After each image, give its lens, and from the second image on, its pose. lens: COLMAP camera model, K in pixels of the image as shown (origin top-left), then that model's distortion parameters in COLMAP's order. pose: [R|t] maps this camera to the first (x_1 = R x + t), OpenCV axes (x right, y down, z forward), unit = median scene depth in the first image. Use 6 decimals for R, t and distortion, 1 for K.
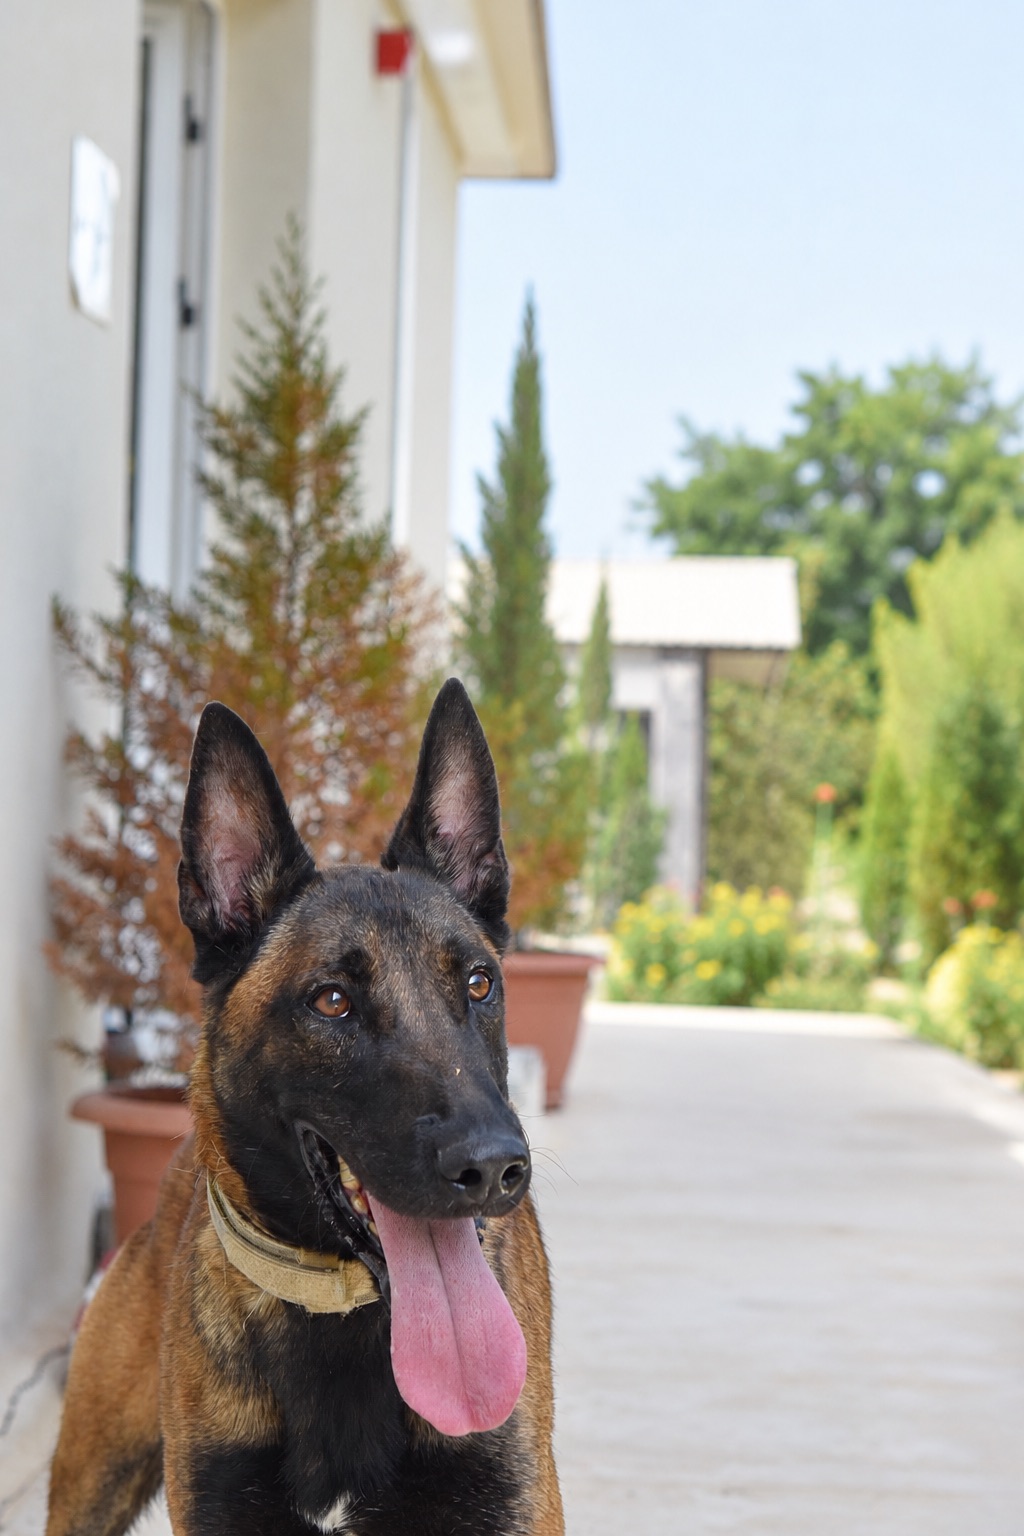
lens RADIAL K [[4036.8, 0, 512.0], [0, 4036.8, 768.0], [0, 0, 1]] dist [0.025827, -0.565697]
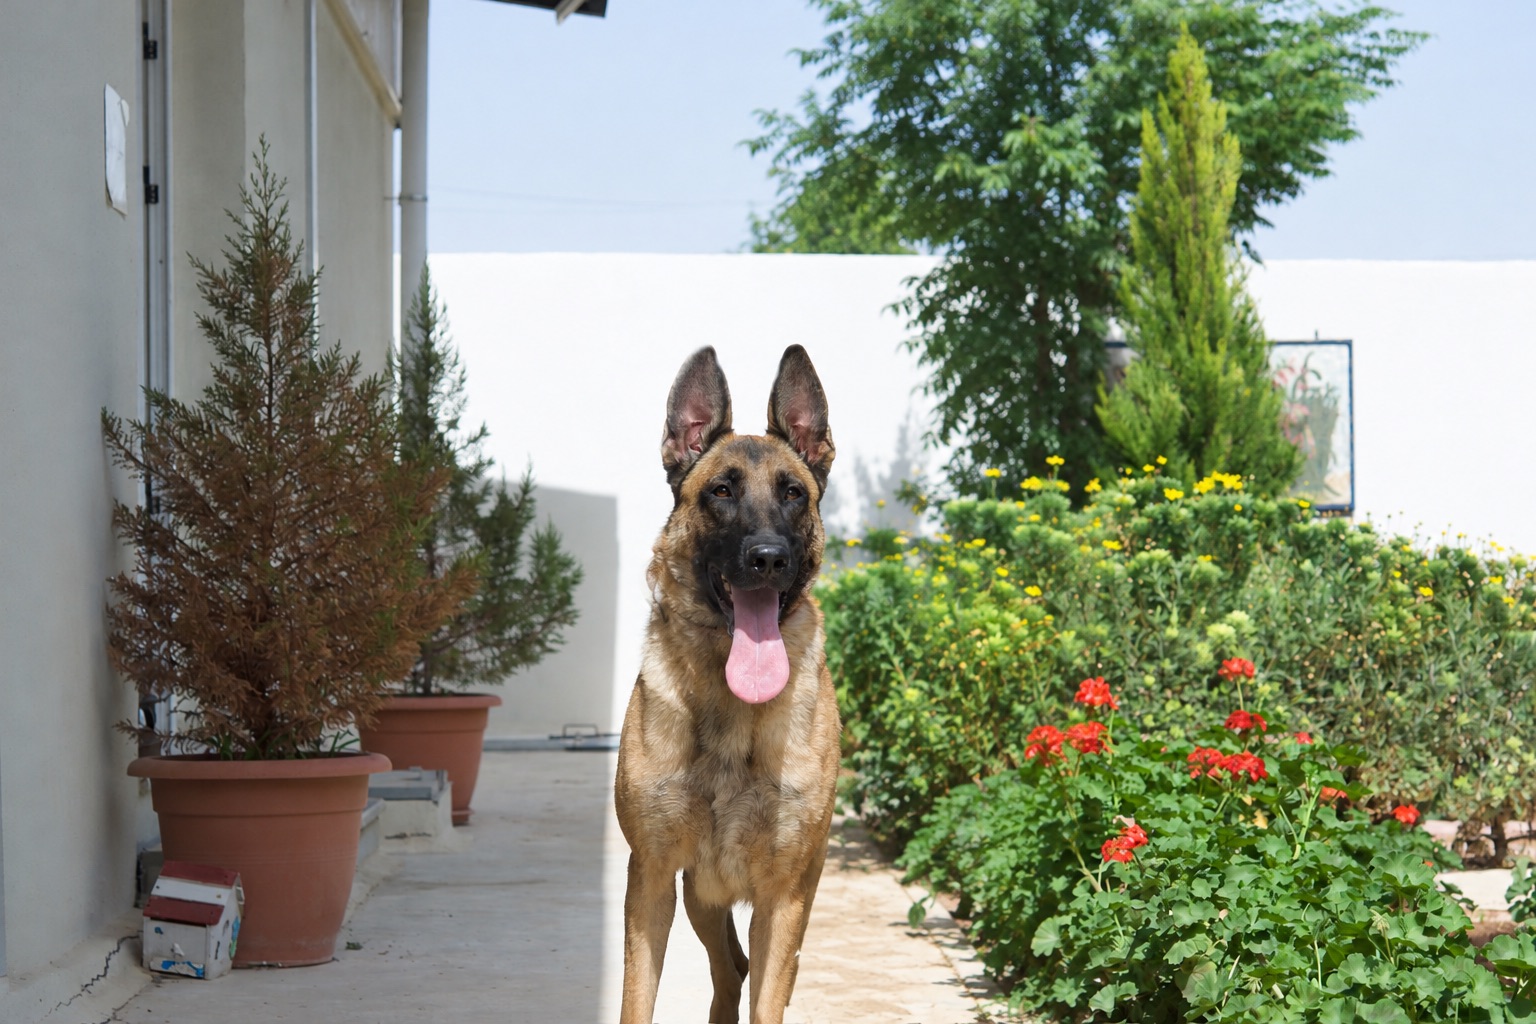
lens RADIAL K [[4353.6, 0, 768.0], [0, 4353.6, 512.0], [0, 0, 1]] dist [0.249369, 0.613209]
pose [[0.994625, -0.036127, 0.097040, -0.031580], [0.037702, 0.999185, -0.014447, 0.024269], [-0.096439, 0.018028, 0.995176, -0.550452]]
